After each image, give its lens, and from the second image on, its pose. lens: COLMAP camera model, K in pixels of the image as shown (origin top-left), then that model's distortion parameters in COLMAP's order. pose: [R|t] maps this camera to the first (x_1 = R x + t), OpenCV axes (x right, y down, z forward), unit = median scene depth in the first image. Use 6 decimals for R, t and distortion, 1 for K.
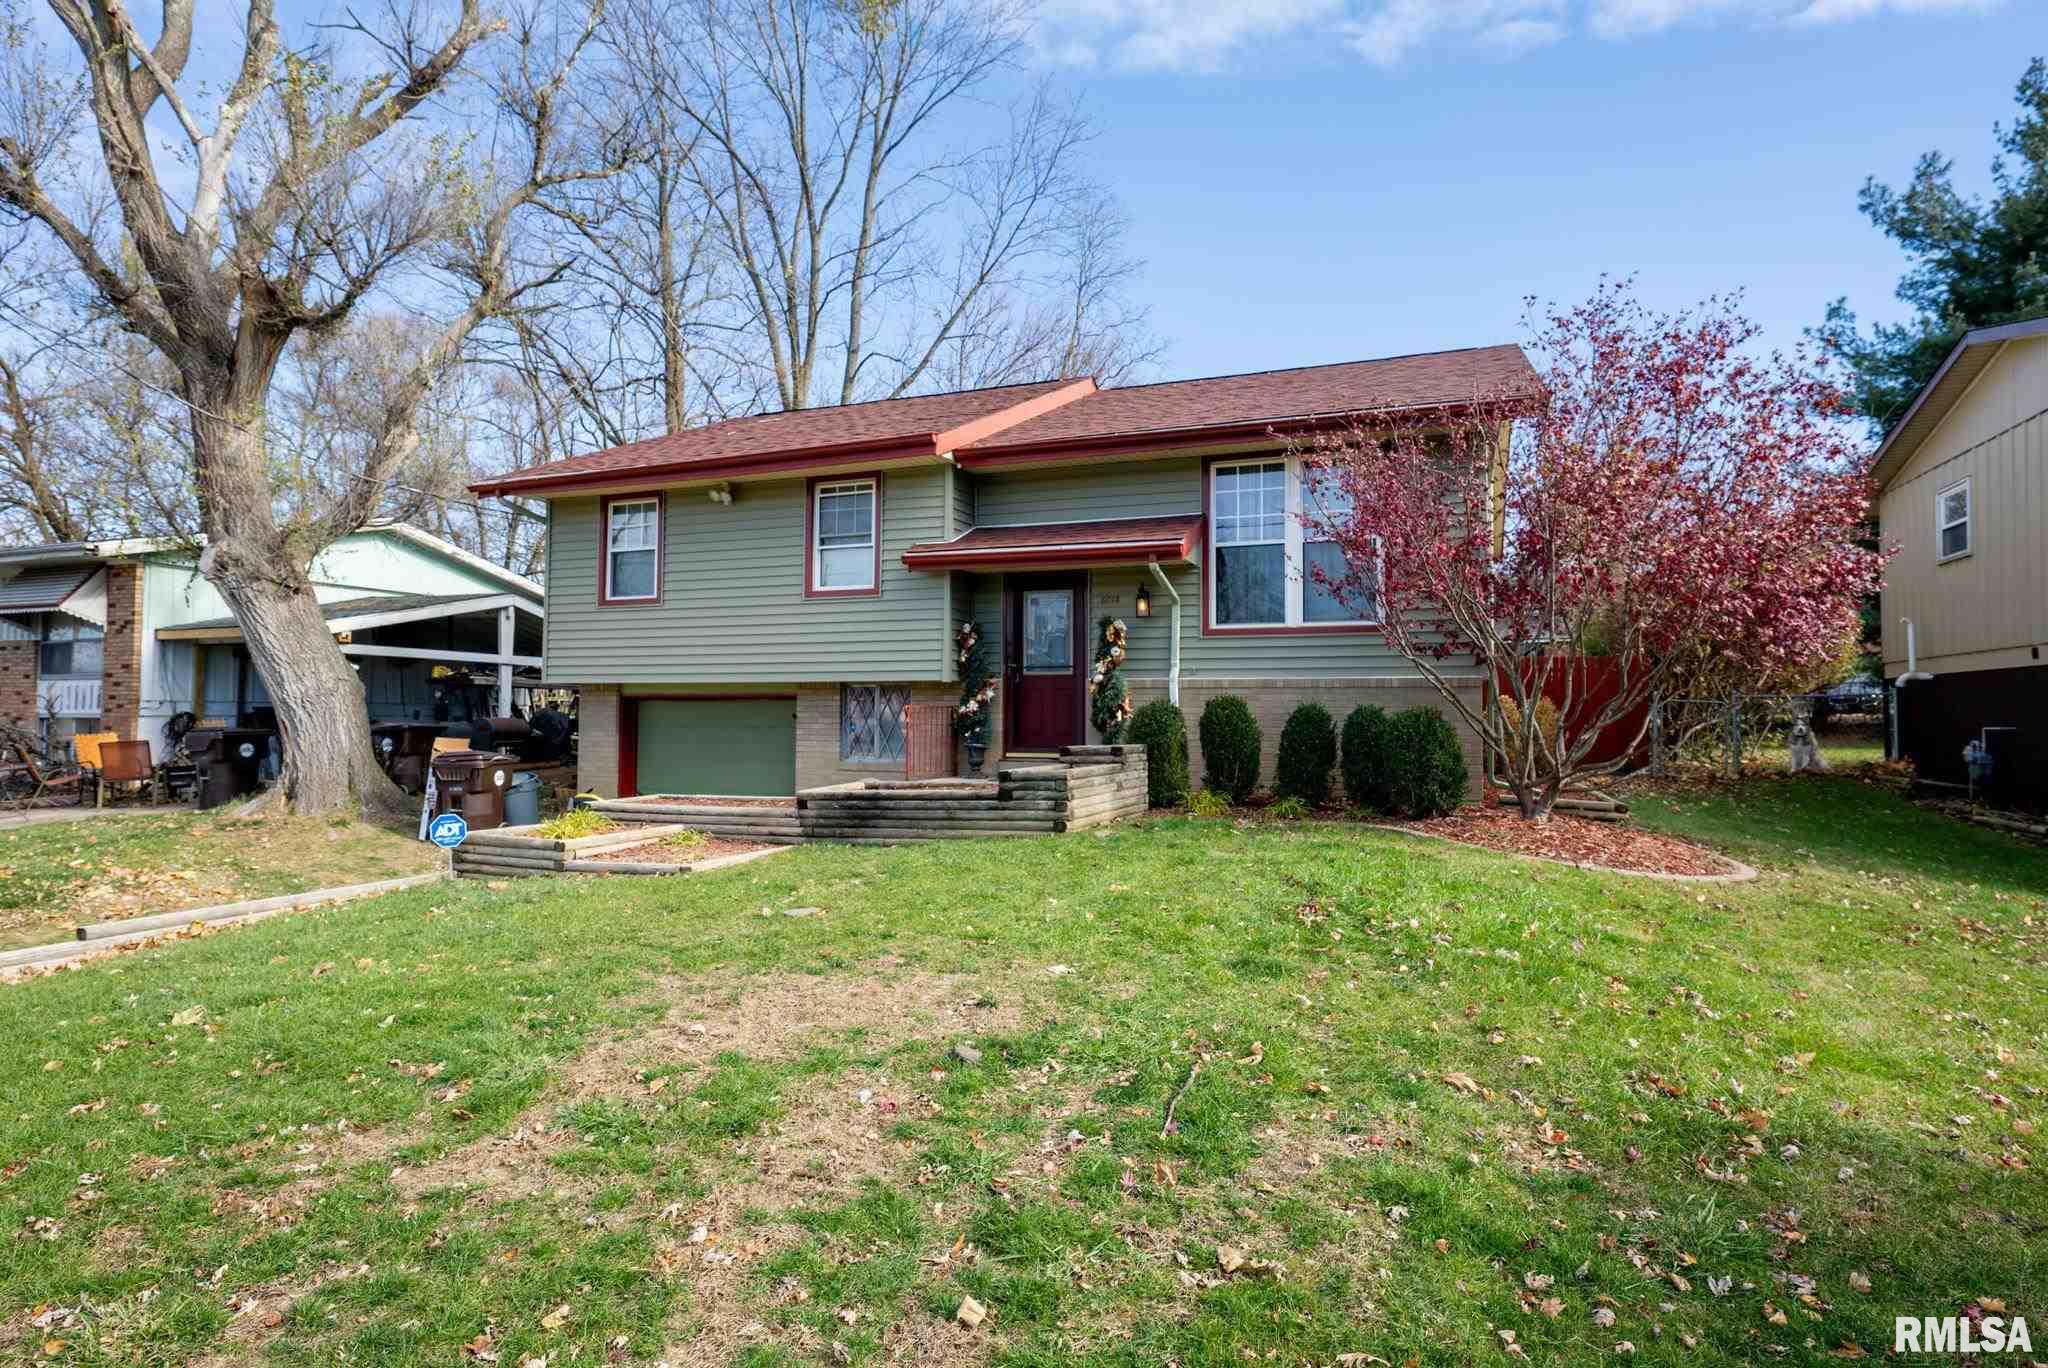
lens RADIAL K [[1072.0, 0, 1024.0], [0, 1072.0, 684.0], [0, 0, 1]] dist [0.002777, 0.008861]
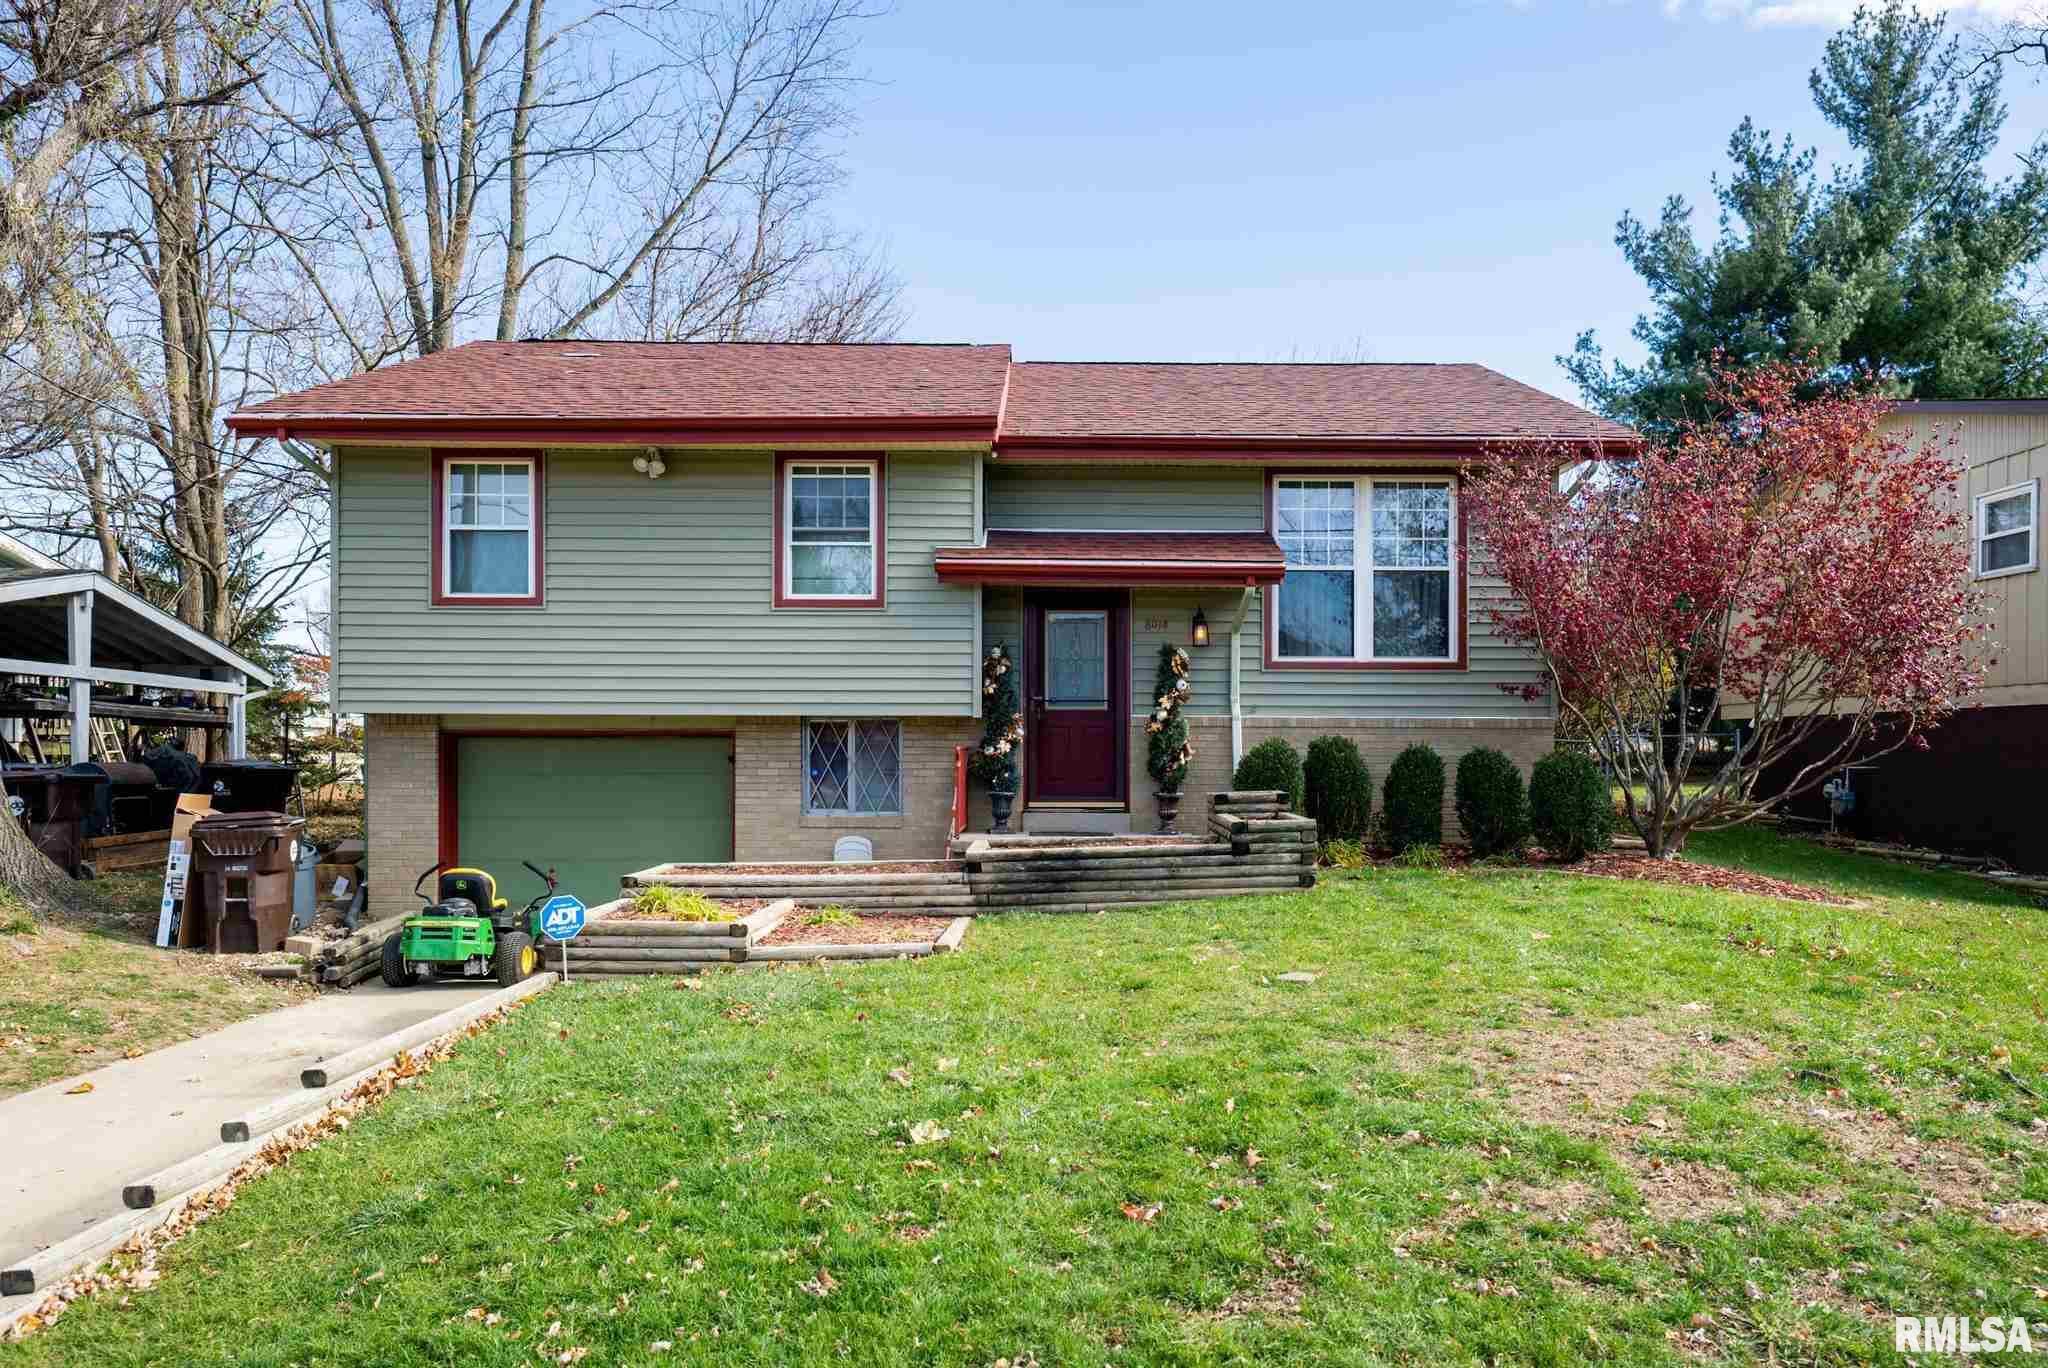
lens RADIAL K [[1380.6, 0, 1024.8], [0, 1380.6, 766.0], [0, 0, 1]] dist [0.026246, 0.000650]
pose [[0.929106, -0.004939, 0.369782, -0.424635], [-0.009210, 0.999292, 0.036487, -0.003891], [-0.369700, -0.037306, 0.928402, -0.000548]]
